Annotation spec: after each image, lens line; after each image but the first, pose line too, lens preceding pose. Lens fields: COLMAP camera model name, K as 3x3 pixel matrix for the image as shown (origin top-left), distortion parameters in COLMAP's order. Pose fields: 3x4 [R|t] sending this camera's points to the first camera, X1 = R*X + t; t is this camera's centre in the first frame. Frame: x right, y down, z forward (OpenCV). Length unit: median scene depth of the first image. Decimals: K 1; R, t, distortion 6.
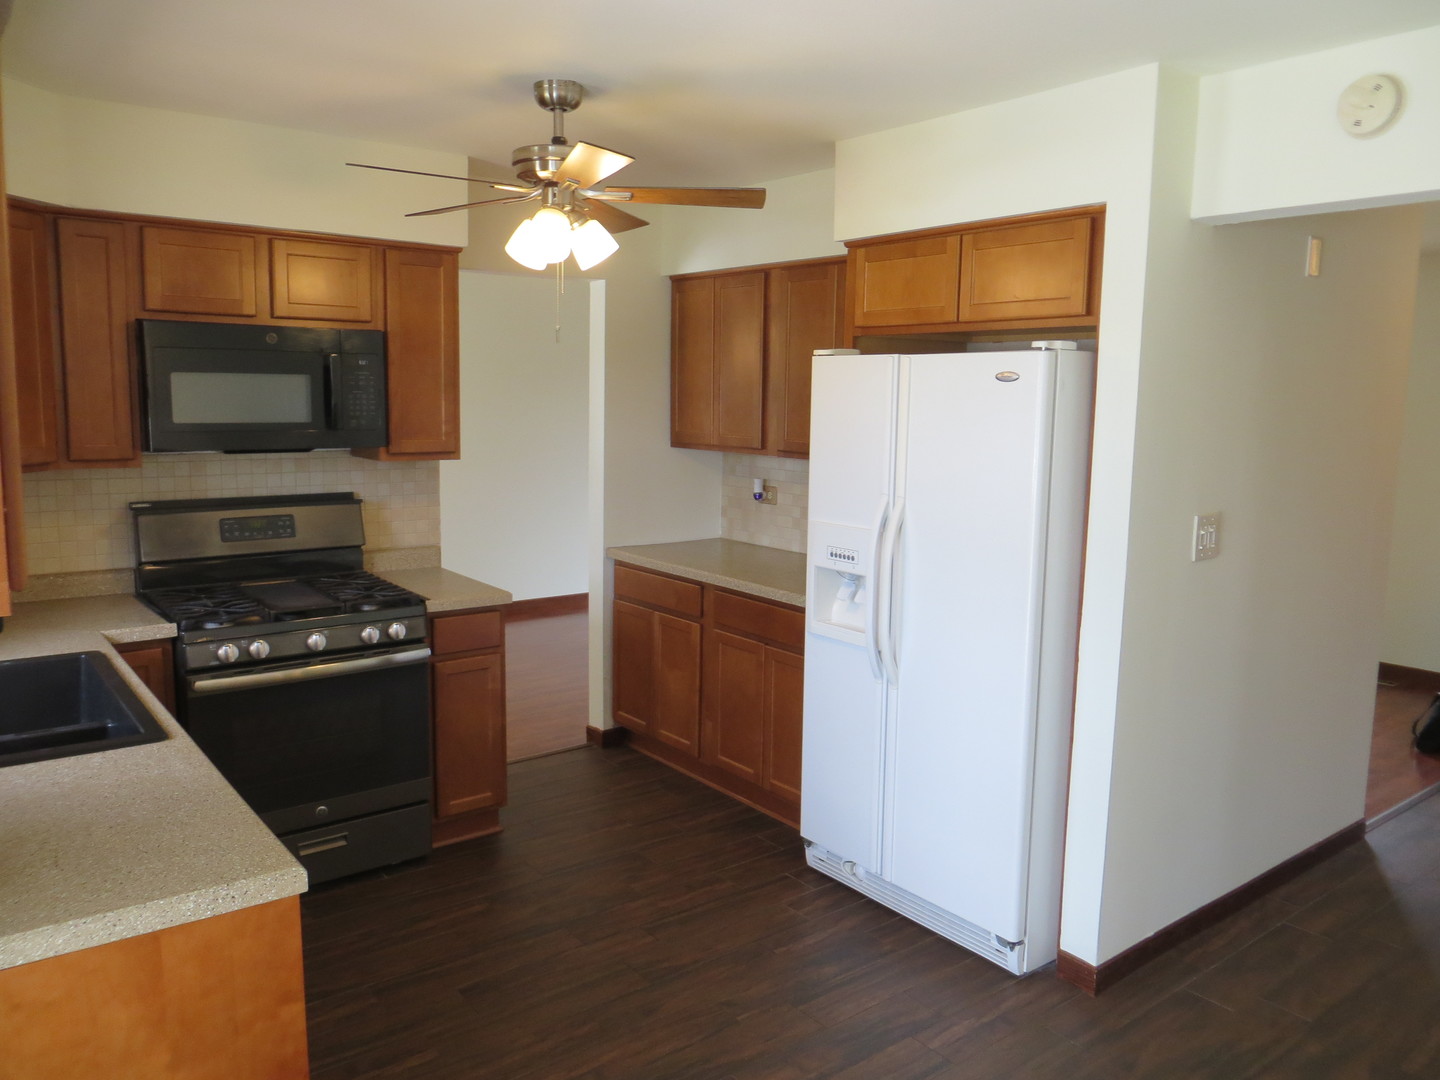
lens RADIAL K [[1071.0, 0, 723.3], [0, 1071.0, 544.0], [0, 0, 1]] dist [-0.033187, 0.005072]
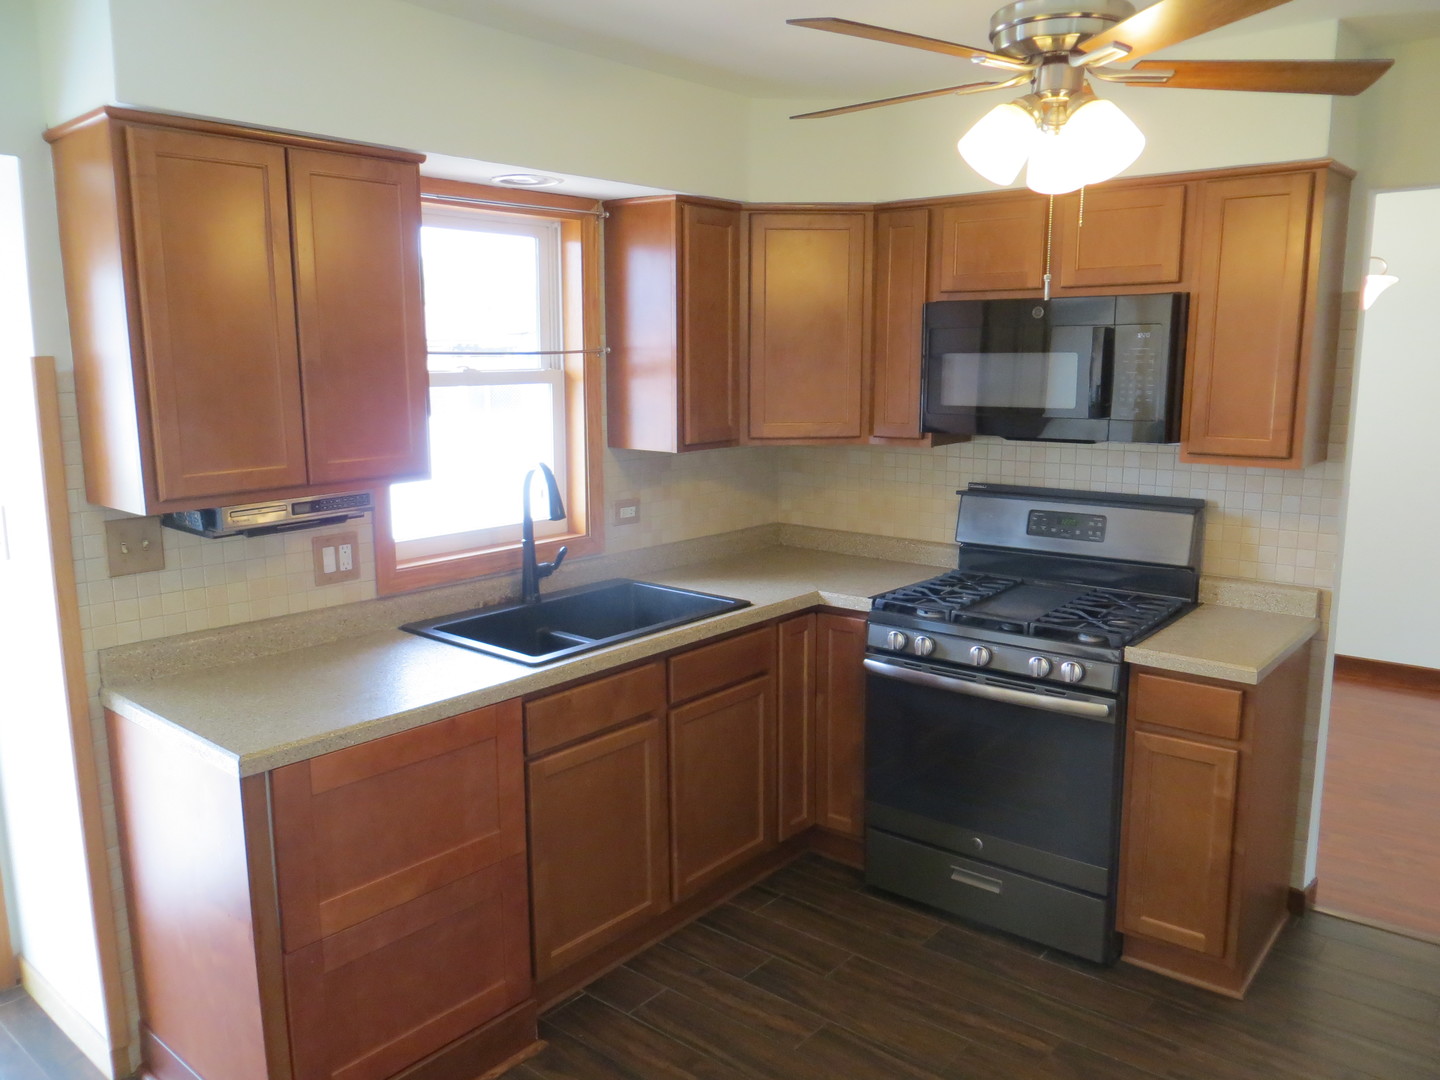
lens RADIAL K [[1071.0, 0, 723.3], [0, 1071.0, 544.0], [0, 0, 1]] dist [-0.033187, 0.005072]
pose [[0.216946, 0.149235, -0.964709, 0.376744], [-0.128636, 0.983998, 0.123291, -0.074563], [0.967671, 0.097349, 0.232671, 0.522232]]
